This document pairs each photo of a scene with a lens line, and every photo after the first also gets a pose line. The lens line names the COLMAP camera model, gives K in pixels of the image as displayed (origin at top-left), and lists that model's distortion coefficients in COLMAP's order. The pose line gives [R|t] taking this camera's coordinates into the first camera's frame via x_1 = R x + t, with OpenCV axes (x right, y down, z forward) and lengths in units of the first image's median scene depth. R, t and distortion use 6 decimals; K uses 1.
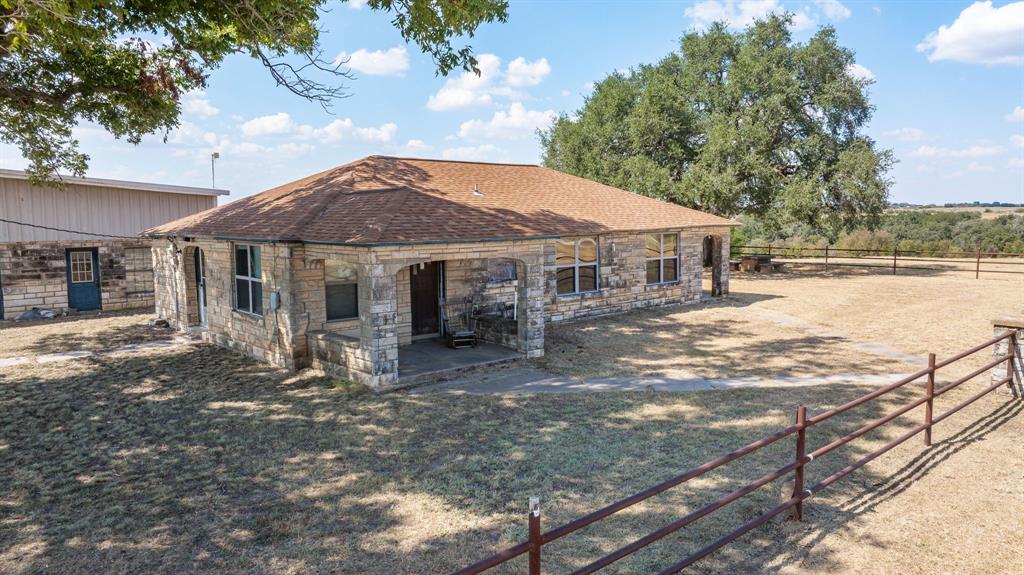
lens RADIAL K [[721.8, 0, 513.2], [0, 721.8, 293.1], [0, 0, 1]] dist [-0.027998, 0.027081]
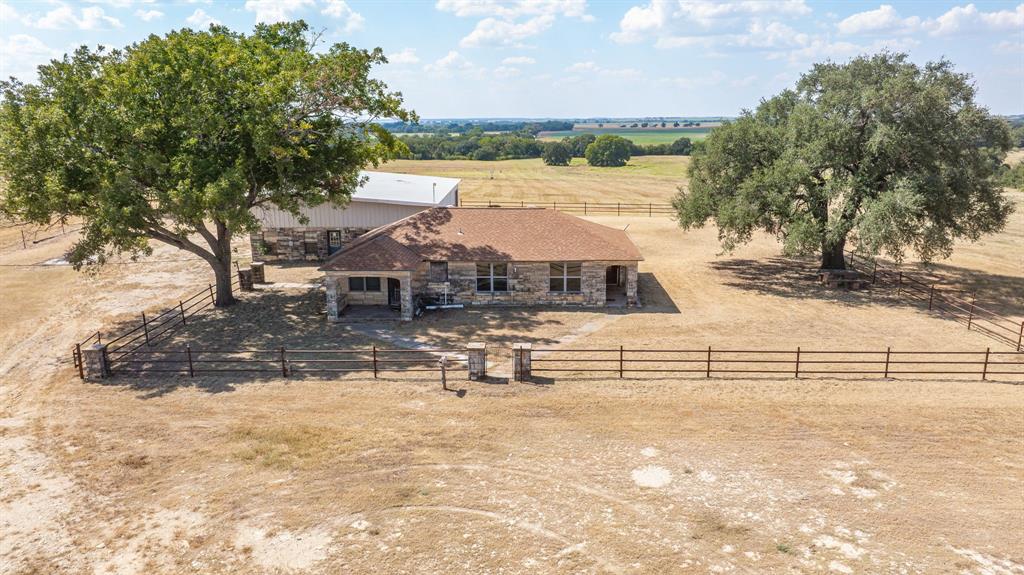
lens RADIAL K [[721.8, 0, 511.1], [0, 721.8, 285.5], [0, 0, 1]] dist [-0.027998, 0.027081]
pose [[0.718820, 0.159562, -0.676637, 1.363561], [-0.076762, 0.985570, 0.150865, -0.296829], [0.690945, -0.056505, 0.720695, -0.319845]]
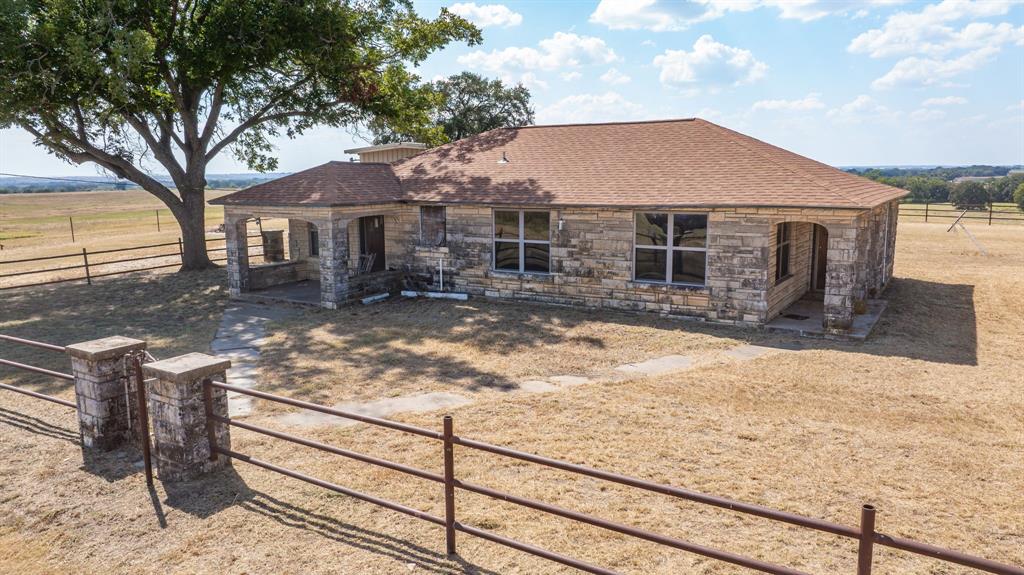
lens RADIAL K [[721.8, 0, 512.3], [0, 721.8, 287.4], [0, 0, 1]] dist [-0.027998, 0.027081]
pose [[0.277664, 0.157719, -0.947643, 0.912094], [-0.098928, 0.985881, 0.135097, -0.098684], [0.955571, 0.056237, 0.289346, 0.709835]]
